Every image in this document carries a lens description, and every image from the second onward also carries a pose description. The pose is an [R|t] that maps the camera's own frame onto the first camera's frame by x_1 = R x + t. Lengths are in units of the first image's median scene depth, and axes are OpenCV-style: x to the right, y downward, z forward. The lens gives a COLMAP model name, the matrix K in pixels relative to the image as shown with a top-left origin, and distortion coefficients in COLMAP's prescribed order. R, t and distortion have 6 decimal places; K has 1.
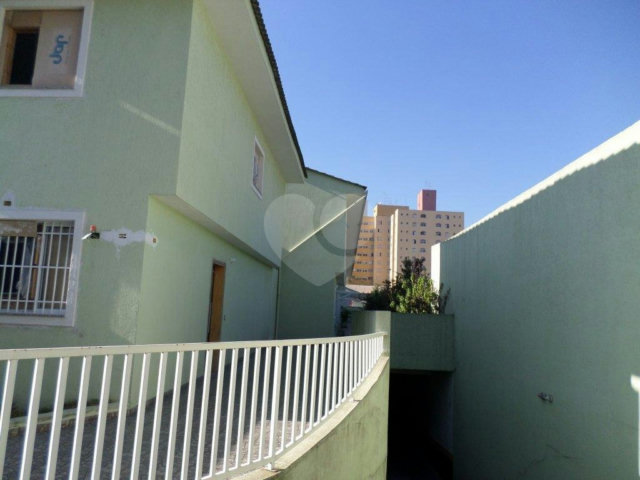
lens RADIAL K [[507.6, 0, 320.0], [0, 507.6, 240.0], [0, 0, 1]] dist [0.008321, 0.008504]
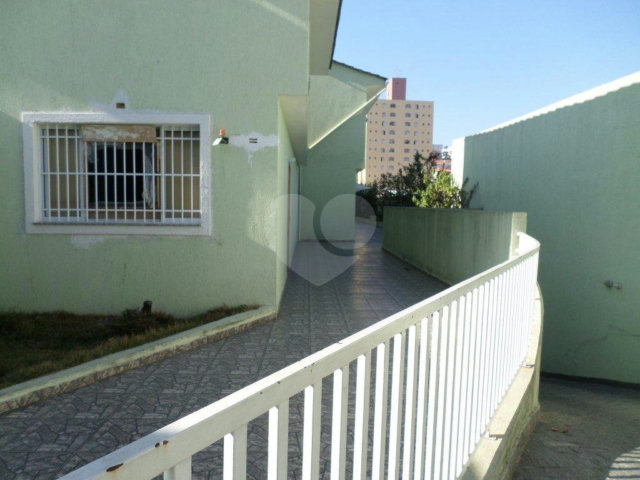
lens RADIAL K [[507.6, 0, 320.0], [0, 507.6, 240.0], [0, 0, 1]] dist [0.008321, 0.008504]
pose [[0.996030, -0.028873, 0.084202, -0.338726], [0.010531, 0.977510, 0.210625, -0.024317], [-0.088390, -0.208902, 0.973934, 0.023847]]
